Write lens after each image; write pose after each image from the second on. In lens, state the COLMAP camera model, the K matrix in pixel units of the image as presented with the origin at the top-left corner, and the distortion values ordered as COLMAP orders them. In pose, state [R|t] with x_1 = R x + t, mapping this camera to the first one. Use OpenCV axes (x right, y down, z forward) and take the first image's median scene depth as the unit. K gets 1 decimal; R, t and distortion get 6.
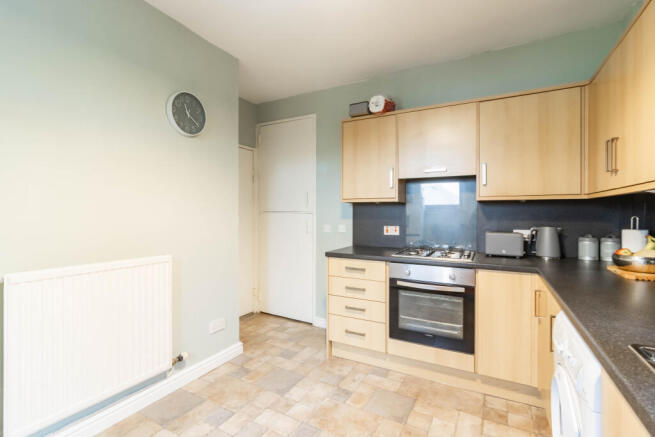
lens RADIAL K [[303.3, 0, 320.7], [0, 303.3, 212.3], [0, 0, 1]] dist [-0.000760, 0.000116]
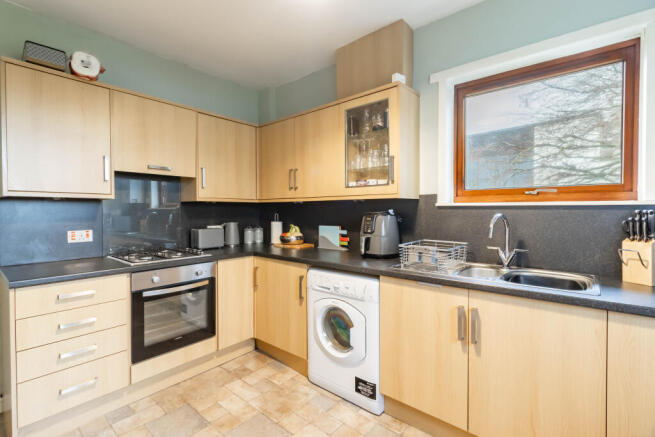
lens RADIAL K [[303.3, 0, 320.7], [0, 303.3, 212.3], [0, 0, 1]] dist [-0.000760, 0.000116]
pose [[0.206261, -0.006885, 0.978473, -0.494880], [0.000993, 0.999976, 0.006827, -0.004885], [-0.978496, -0.000437, 0.206263, 0.346706]]
